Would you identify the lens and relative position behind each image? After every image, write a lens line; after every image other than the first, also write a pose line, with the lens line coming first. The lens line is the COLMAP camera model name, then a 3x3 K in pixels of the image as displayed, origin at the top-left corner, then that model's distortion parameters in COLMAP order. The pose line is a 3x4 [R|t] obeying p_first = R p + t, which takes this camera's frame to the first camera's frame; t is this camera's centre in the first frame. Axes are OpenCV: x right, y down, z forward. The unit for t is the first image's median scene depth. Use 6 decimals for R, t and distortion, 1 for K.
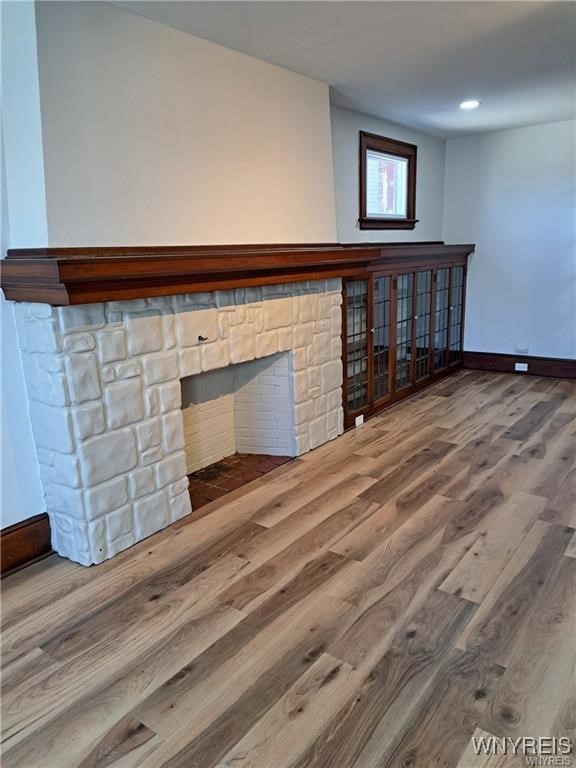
lens RADIAL K [[551.9, 0, 287.6], [0, 551.9, 388.8], [0, 0, 1]] dist [0.061008, -0.032097]
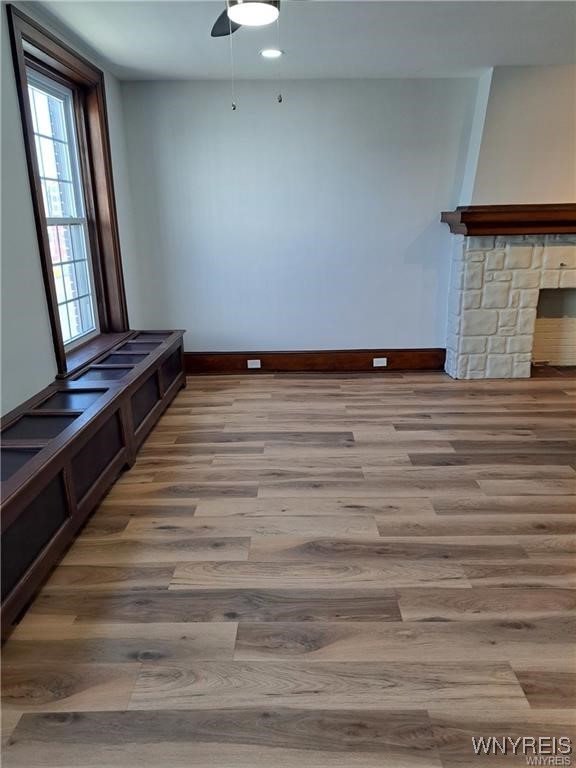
lens RADIAL K [[551.9, 0, 284.3], [0, 551.9, 377.9], [0, 0, 1]] dist [0.061008, -0.032097]
pose [[0.593811, 0.249328, -0.764999, 0.674213], [-0.200992, 0.966600, 0.159018, 0.123726], [0.779096, 0.059332, 0.624091, -0.562713]]
